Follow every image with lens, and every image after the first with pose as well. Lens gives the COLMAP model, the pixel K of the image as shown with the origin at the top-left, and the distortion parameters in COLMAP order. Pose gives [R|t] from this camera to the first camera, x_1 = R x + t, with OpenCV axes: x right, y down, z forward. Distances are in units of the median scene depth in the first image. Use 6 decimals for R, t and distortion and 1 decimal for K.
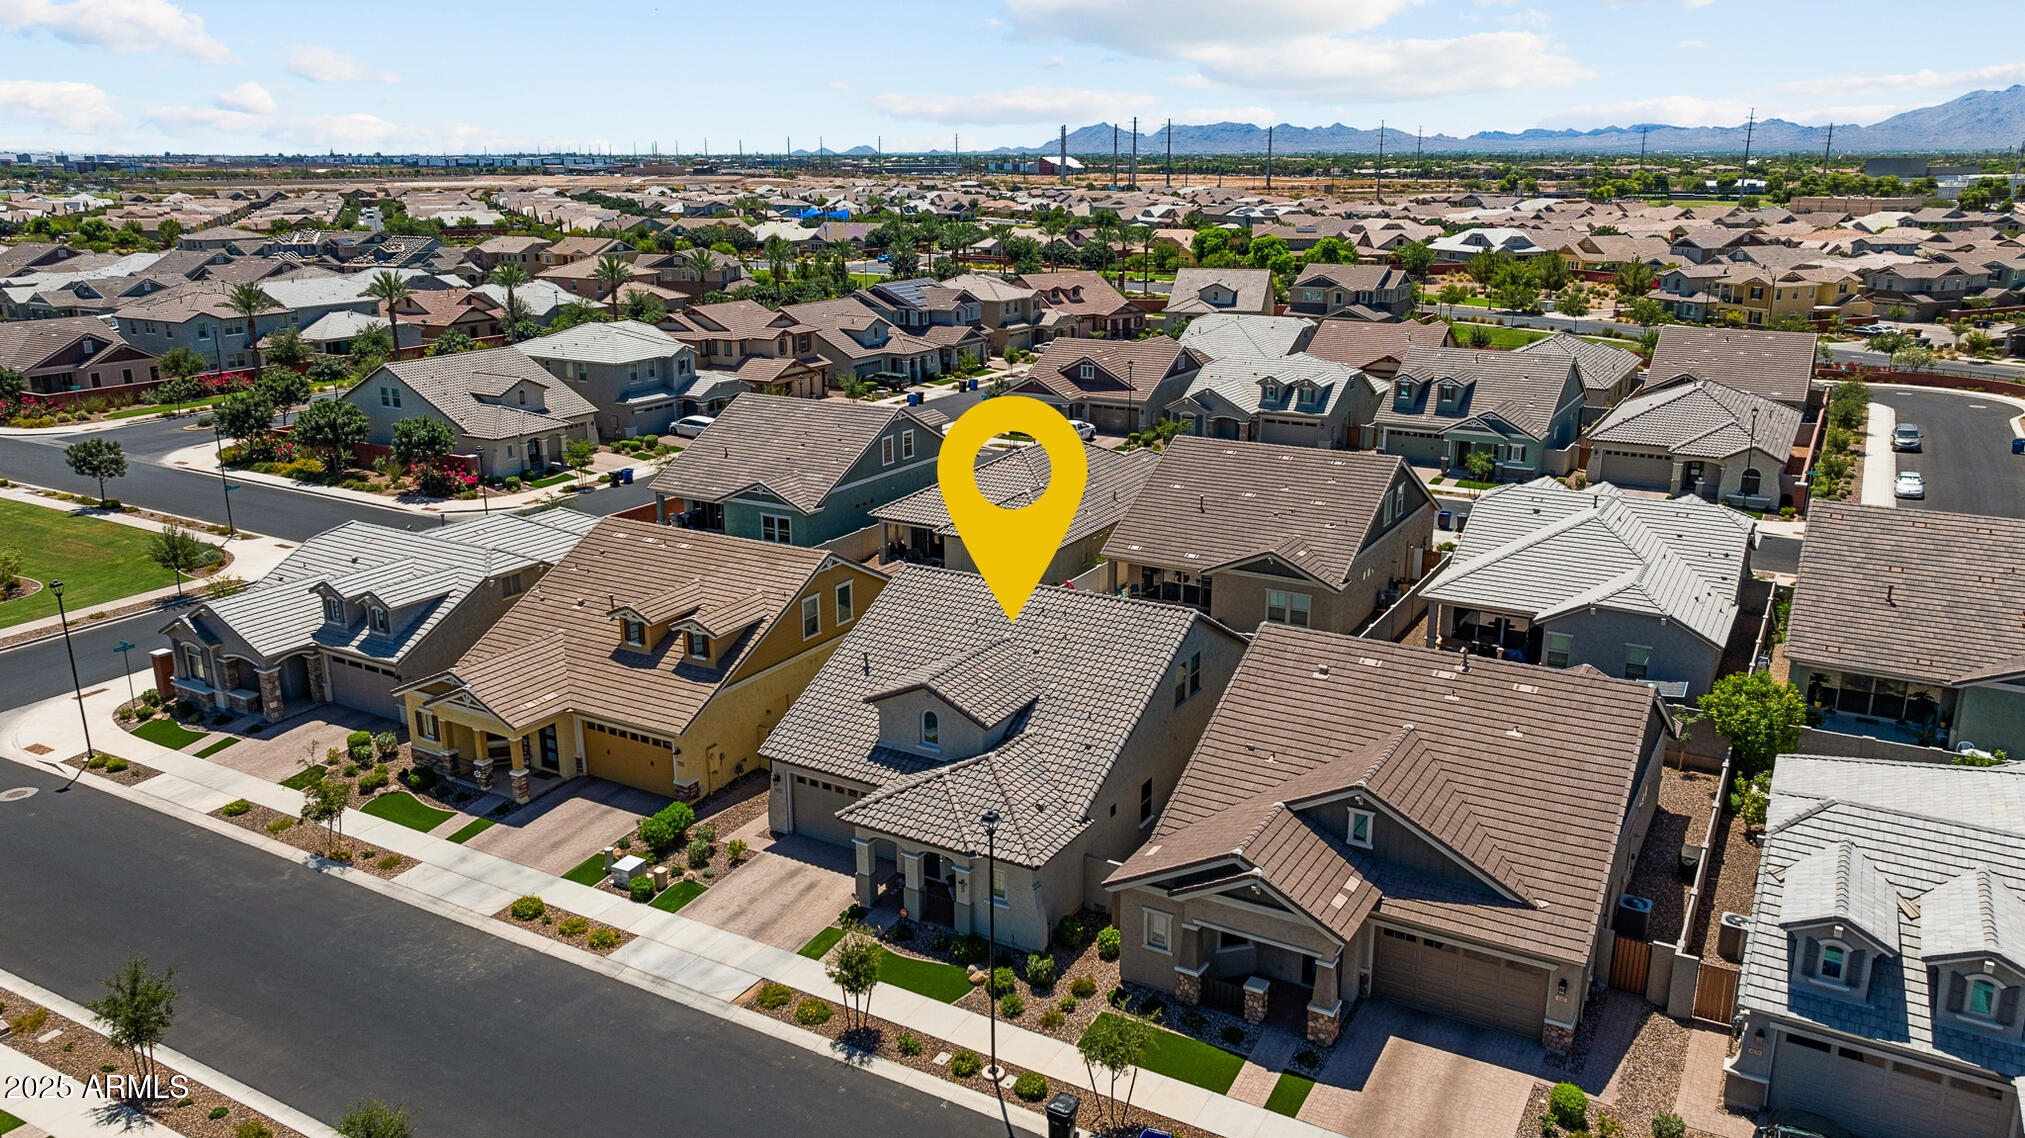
lens RADIAL K [[1461.4, 0, 998.6], [0, 1461.4, 576.7], [0, 0, 1]] dist [-0.003281, 0.009616]
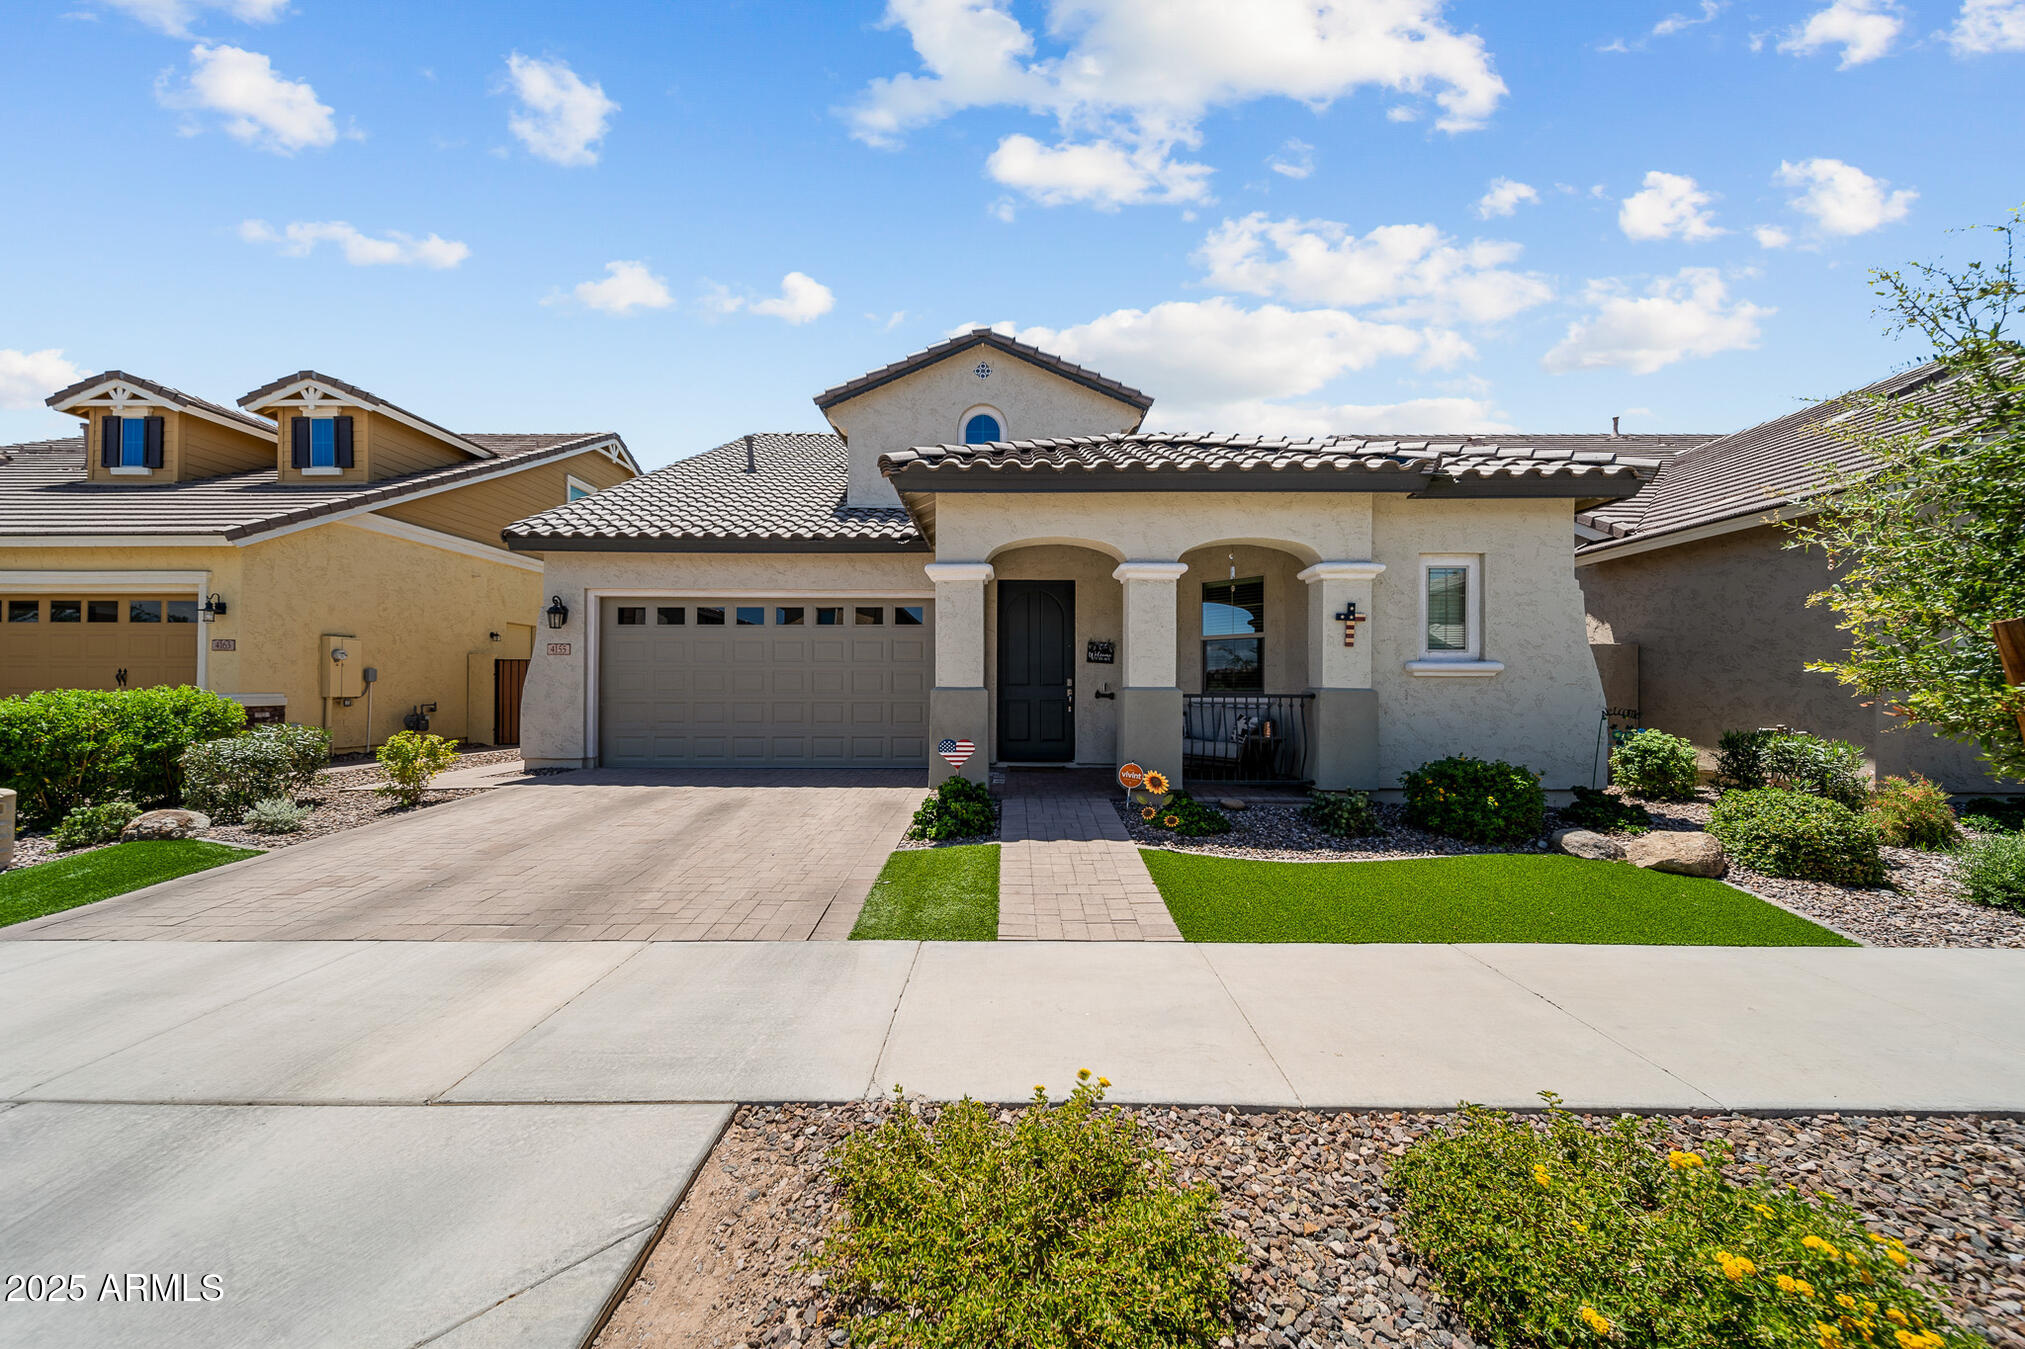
lens RADIAL K [[737.5, 0, 1004.9], [0, 737.5, 675.7], [0, 0, 1]] dist [0.007211, -0.001871]
pose [[0.865412, 0.008553, 0.500987, -0.131834], [0.133049, 0.960038, -0.246221, 0.195867], [-0.483073, 0.279739, 0.829691, 0.704972]]
